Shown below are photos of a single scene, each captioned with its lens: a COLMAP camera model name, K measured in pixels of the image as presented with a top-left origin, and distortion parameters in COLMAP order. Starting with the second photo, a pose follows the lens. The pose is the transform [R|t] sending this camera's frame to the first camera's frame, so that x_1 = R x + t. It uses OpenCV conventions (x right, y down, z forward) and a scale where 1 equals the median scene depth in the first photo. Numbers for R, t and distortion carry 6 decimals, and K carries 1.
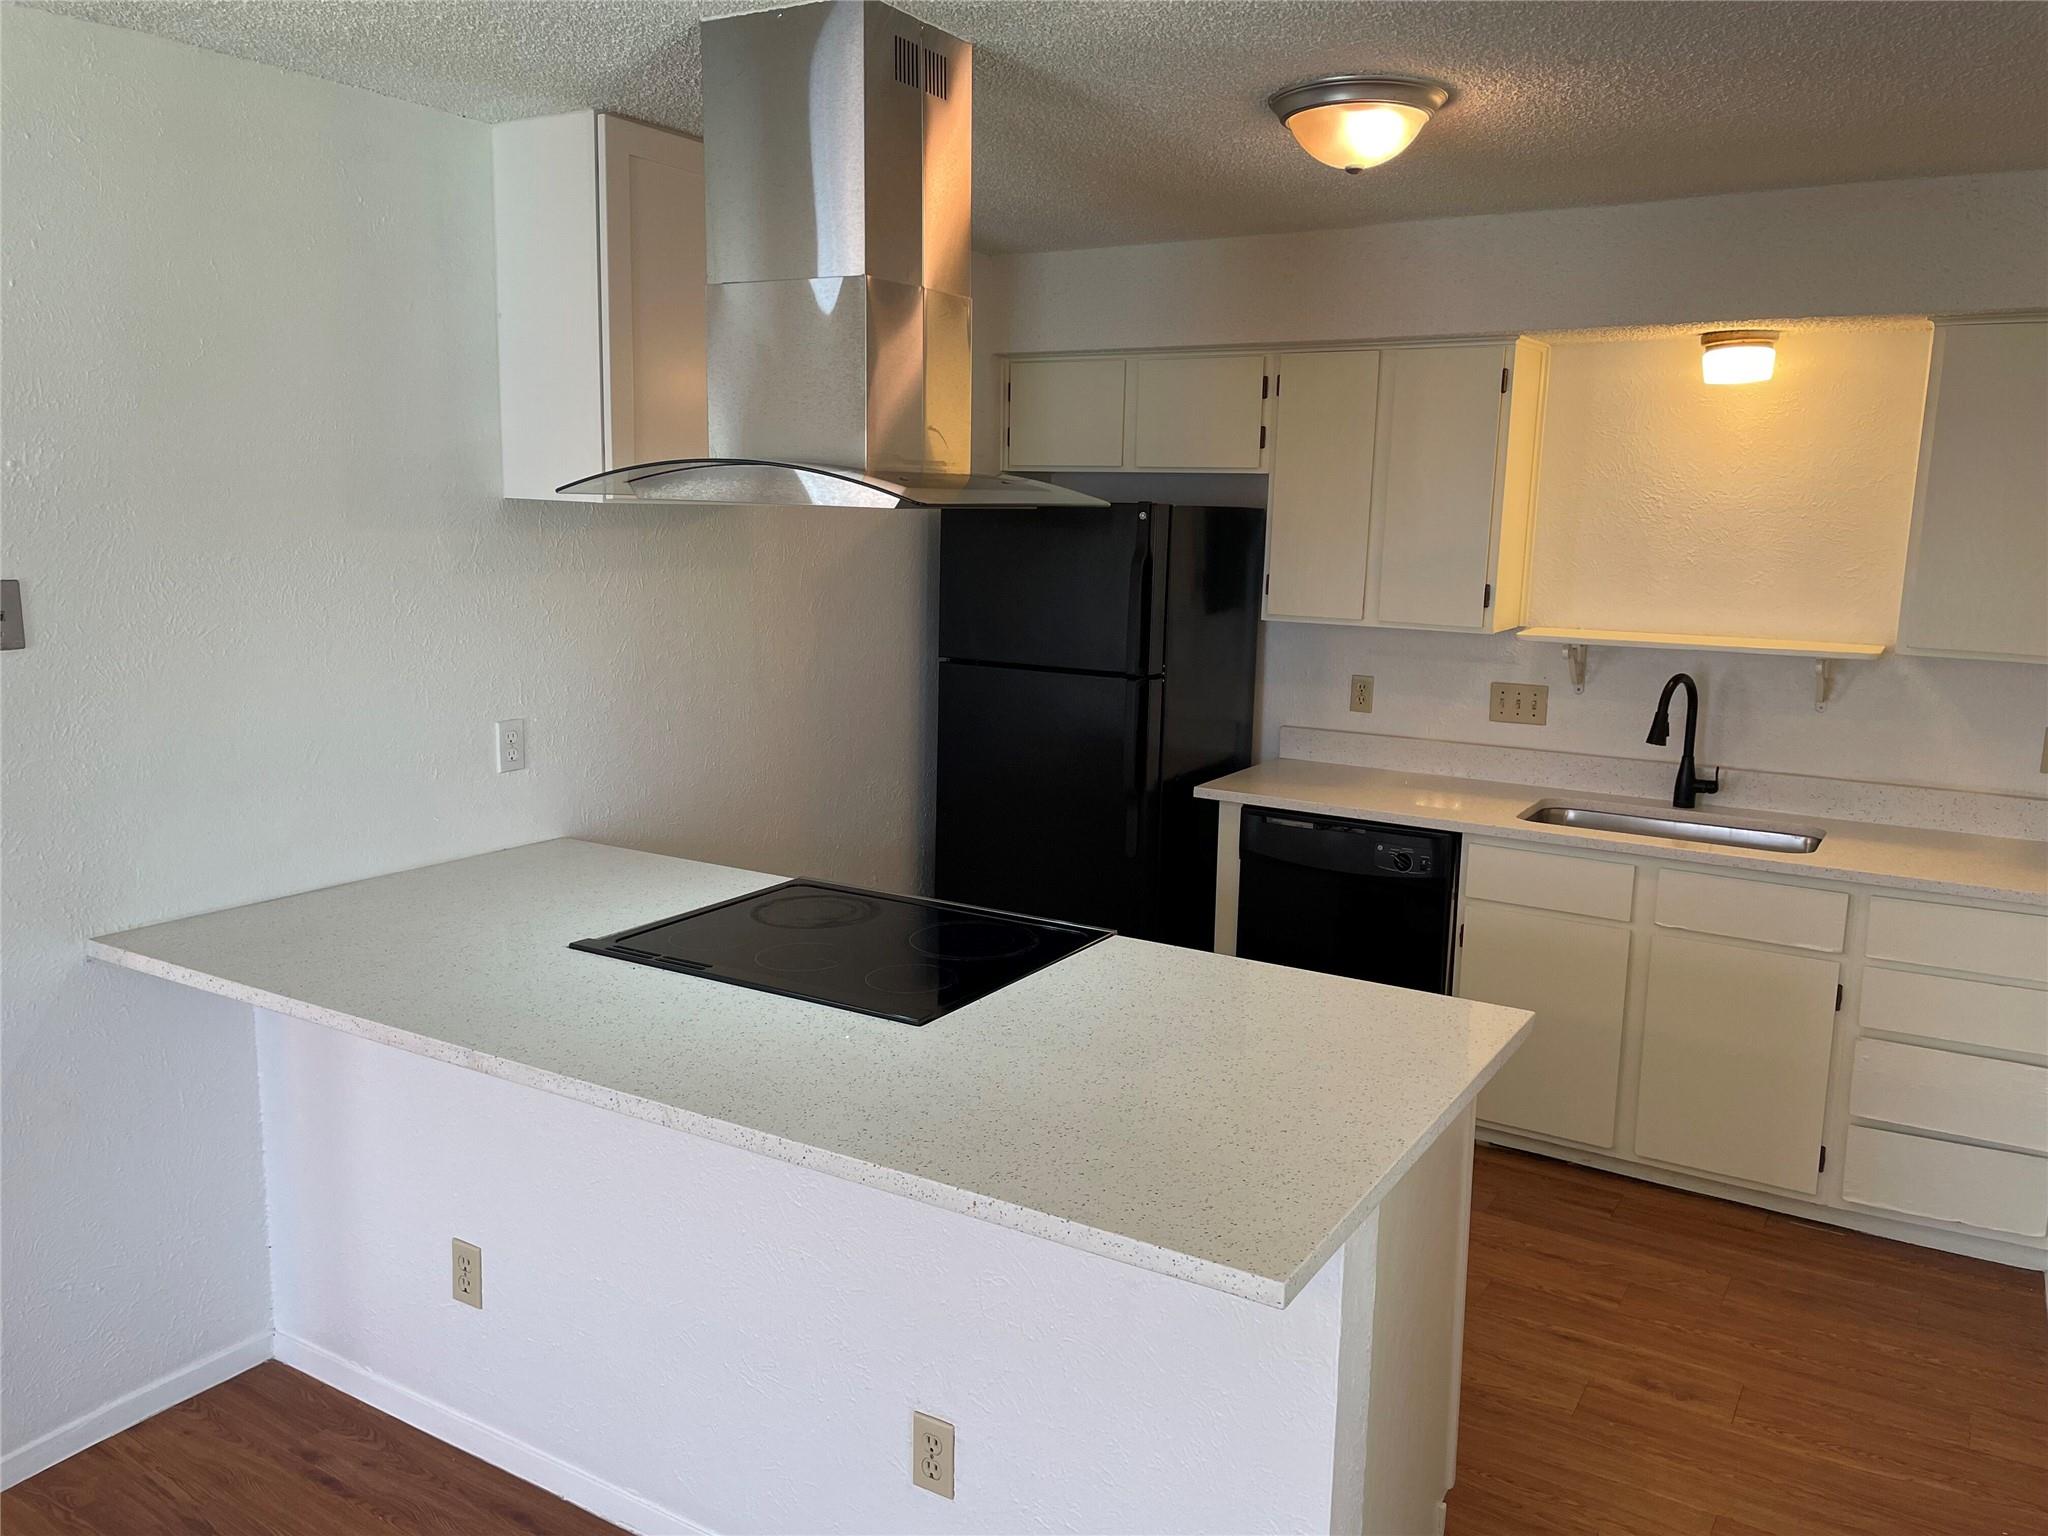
lens RADIAL K [[1531.3, 0, 1030.1], [0, 1531.3, 757.8], [0, 0, 1]] dist [0.093674, -0.120817]
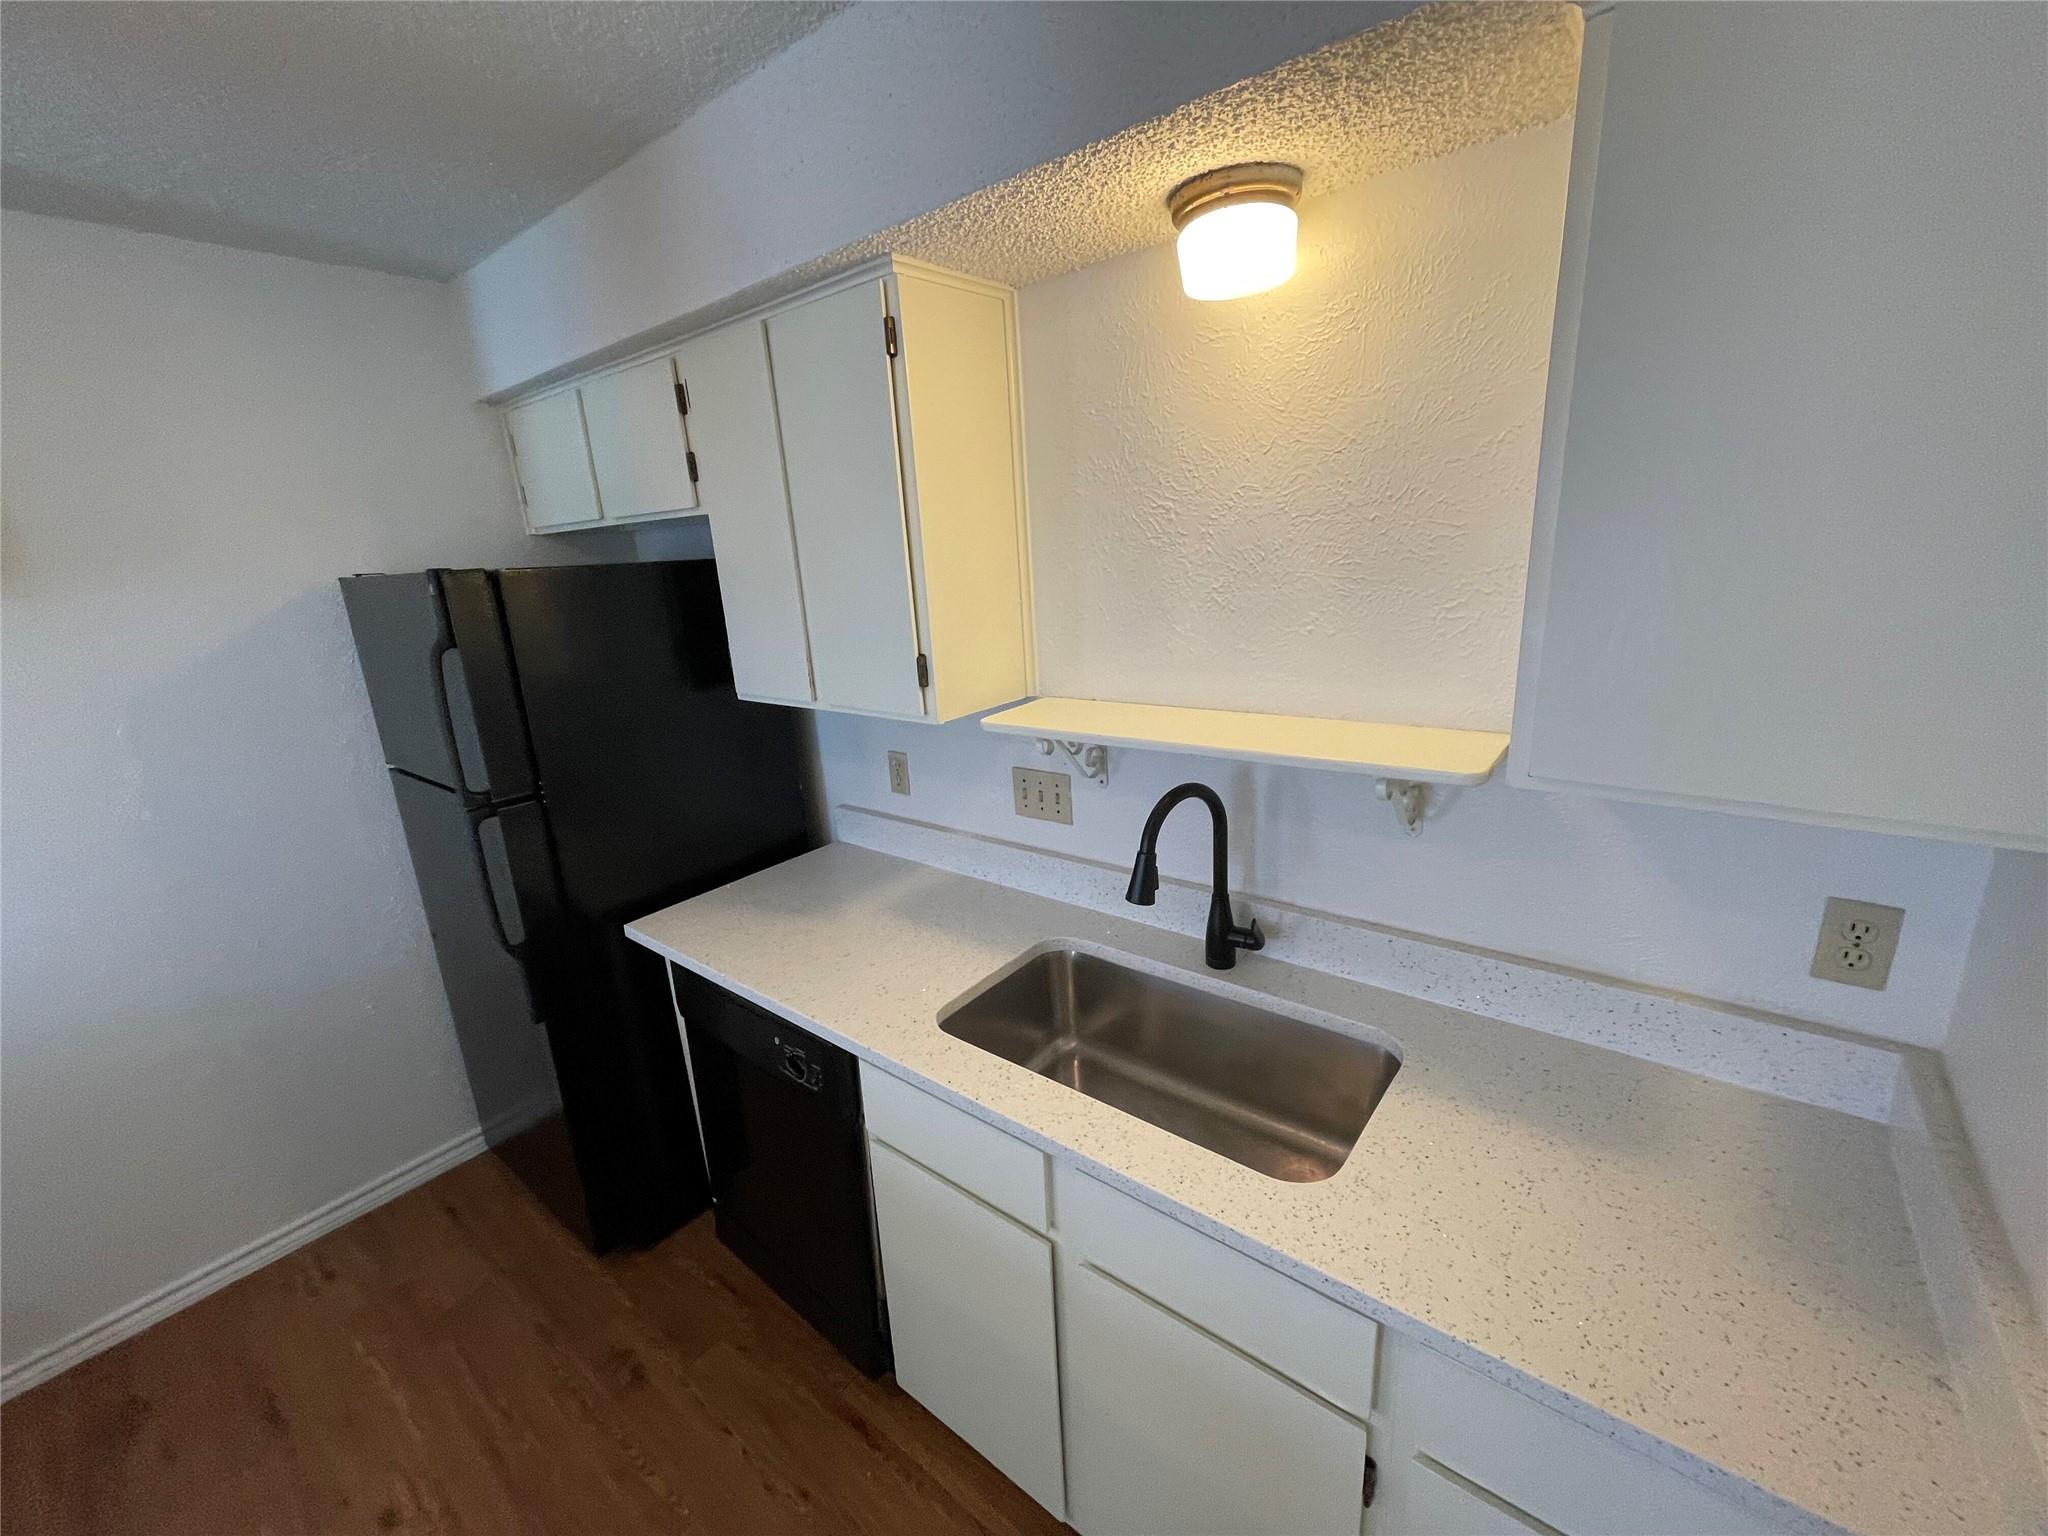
lens RADIAL K [[821.5, 0, 1024.5], [0, 821.5, 775.1], [0, 0, 1]] dist [-0.000296, 0.000050]
pose [[0.988431, -0.043864, -0.145188, 0.582552], [0.060680, 0.991684, 0.113496, -0.145354], [0.139002, -0.120993, 0.982873, 0.950205]]
